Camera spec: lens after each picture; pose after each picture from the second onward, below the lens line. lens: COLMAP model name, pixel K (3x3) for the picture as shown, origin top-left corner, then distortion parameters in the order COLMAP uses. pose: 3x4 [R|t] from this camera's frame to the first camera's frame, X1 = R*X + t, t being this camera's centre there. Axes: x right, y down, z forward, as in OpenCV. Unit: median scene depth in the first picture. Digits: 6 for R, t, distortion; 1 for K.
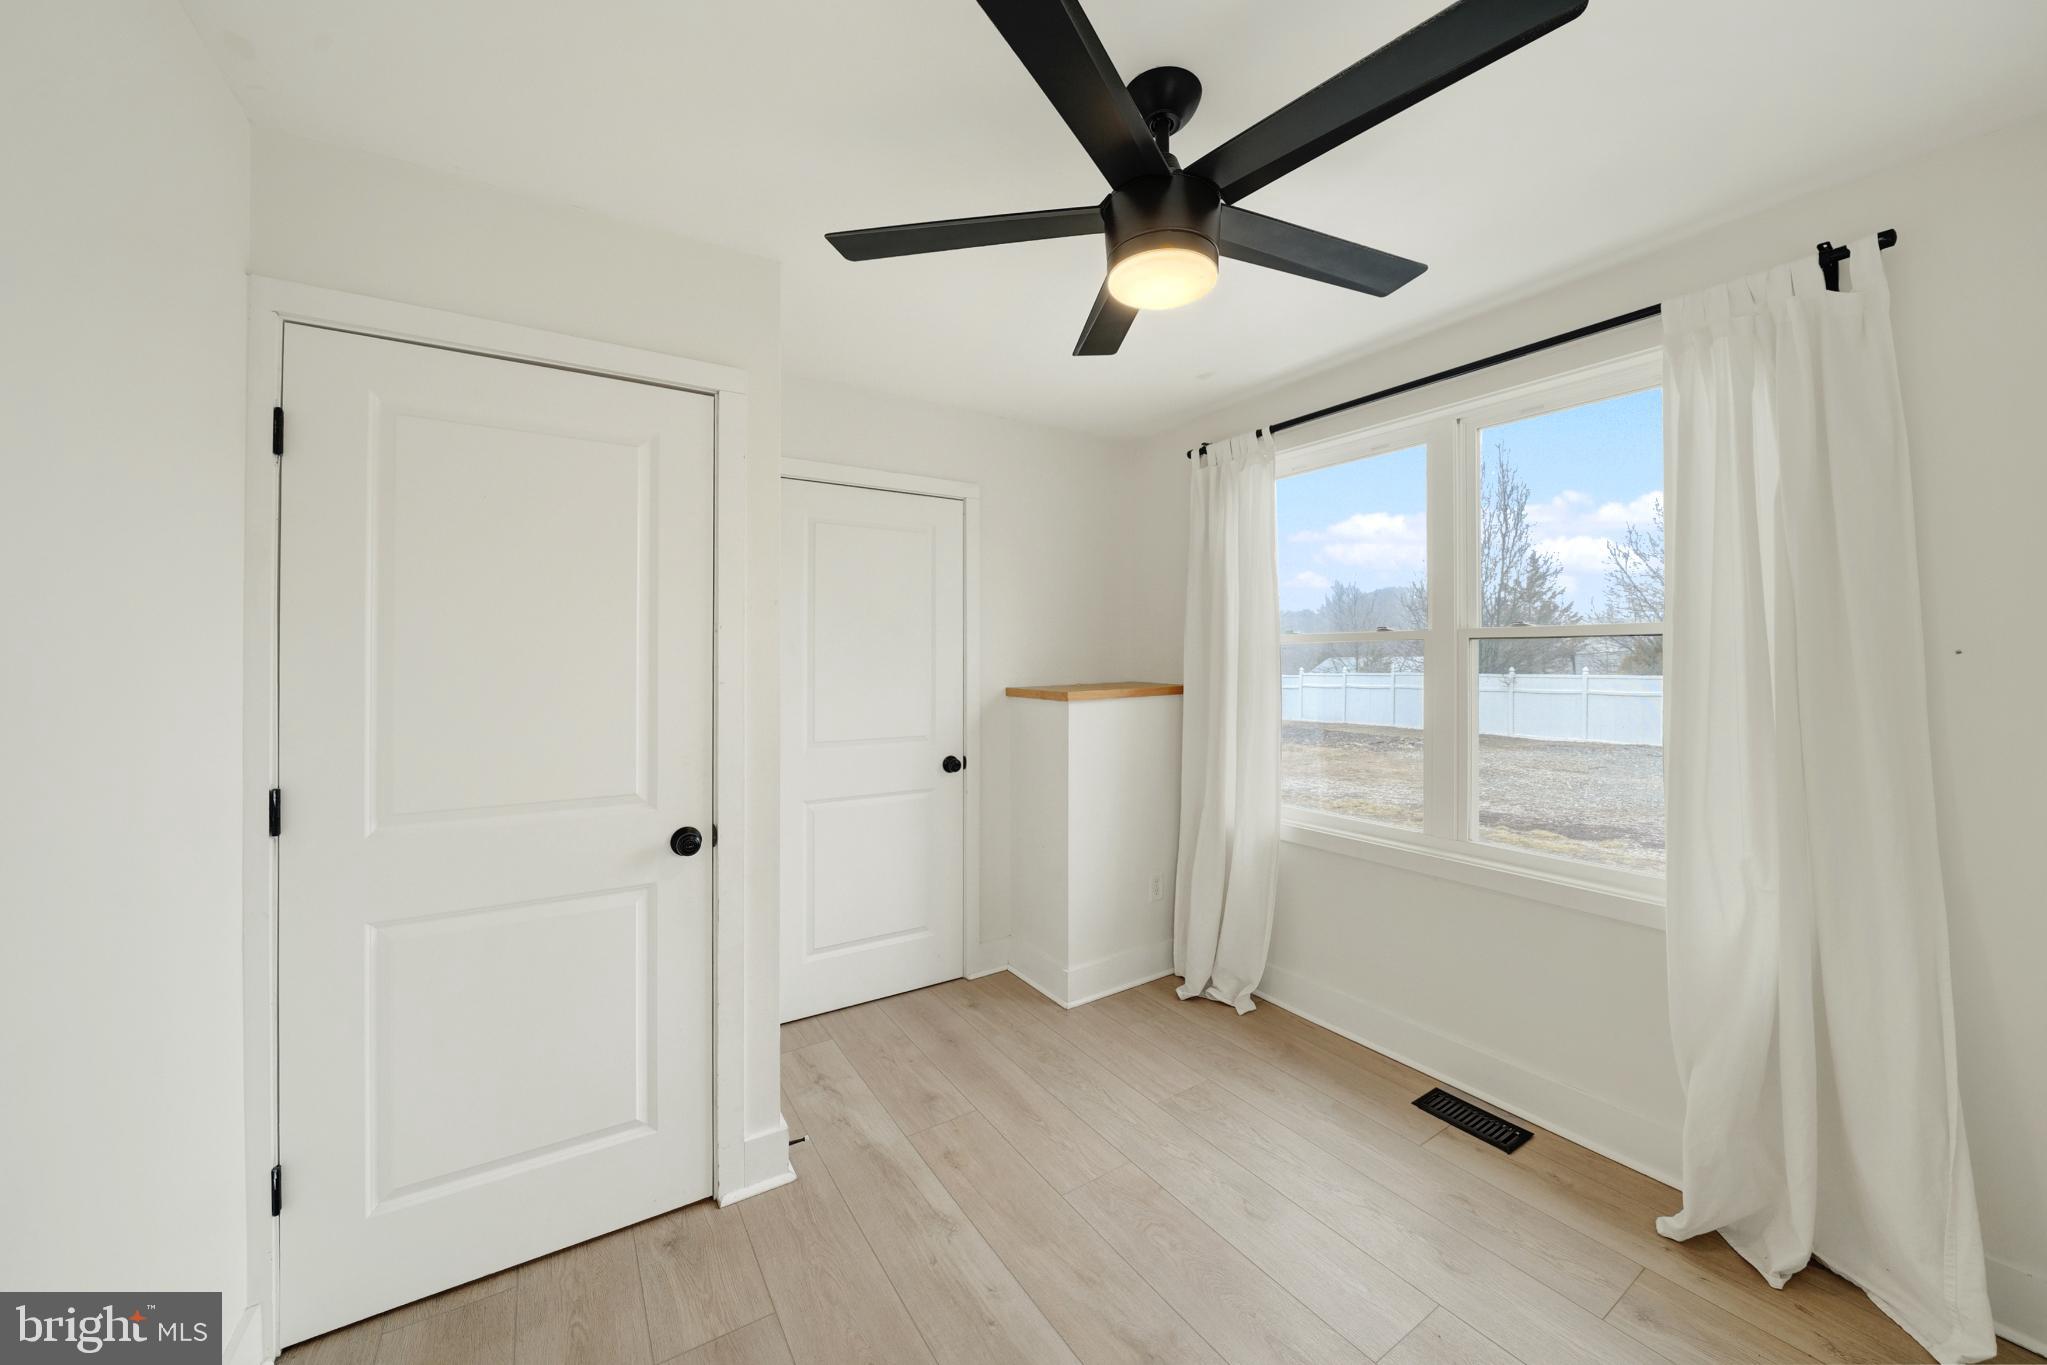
lens RADIAL K [[727.7, 0, 1029.0], [0, 727.7, 670.1], [0, 0, 1]] dist [-0.016977, 0.001829]
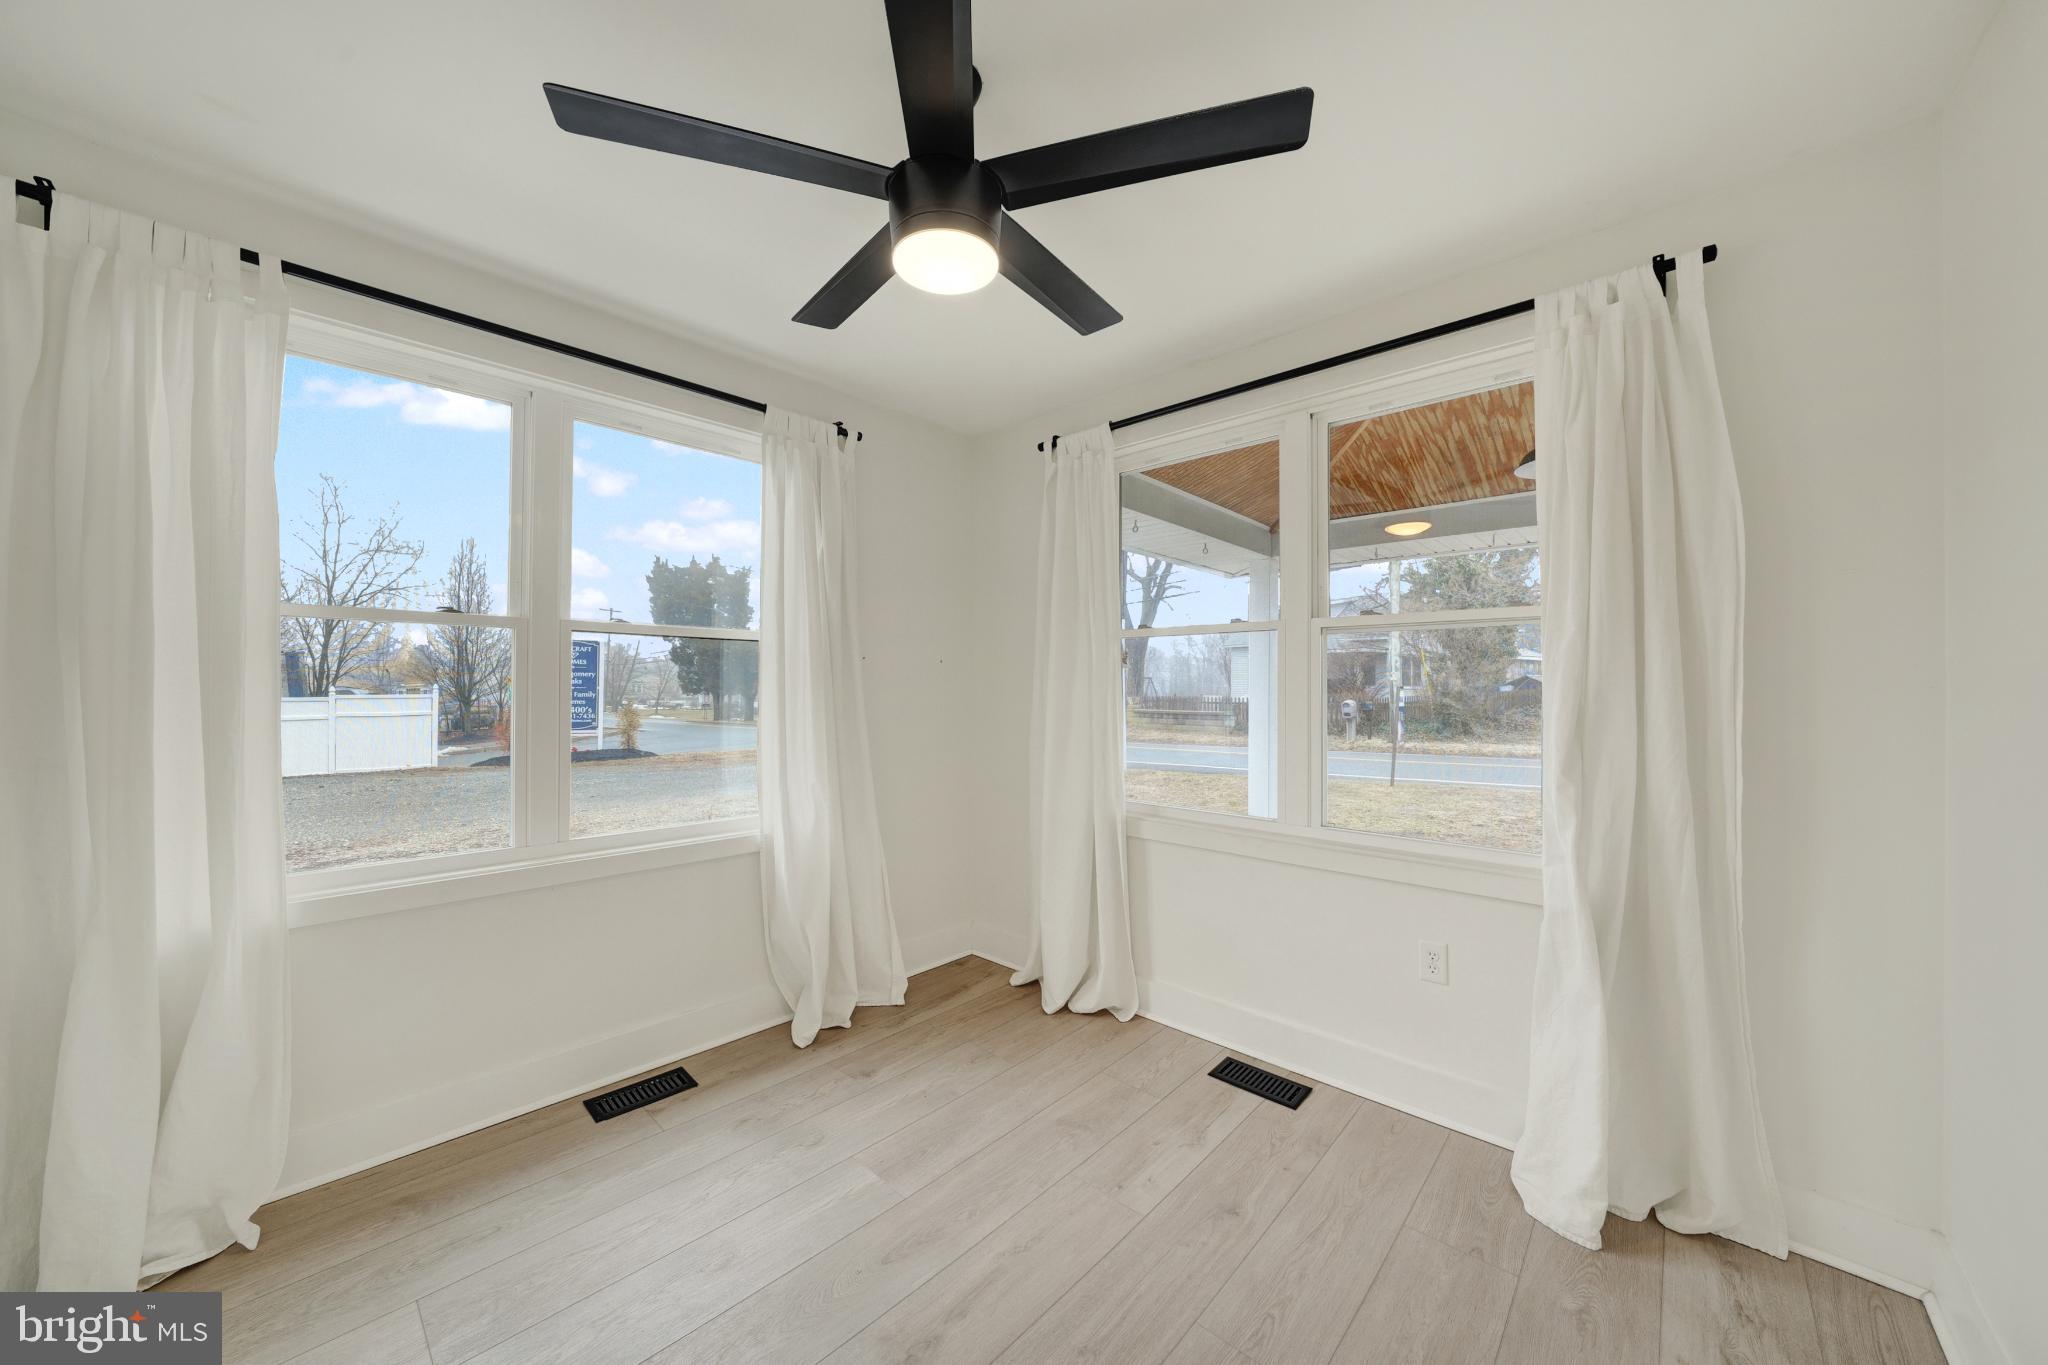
lens RADIAL K [[728.0, 0, 1024.0], [0, 728.0, 686.0], [0, 0, 1]] dist [-0.016977, 0.001829]
pose [[-0.220605, -0.003833, 0.975356, -0.541775], [-0.003552, 0.999989, 0.003126, 0.028016], [-0.975357, -0.002775, -0.220616, 0.709713]]
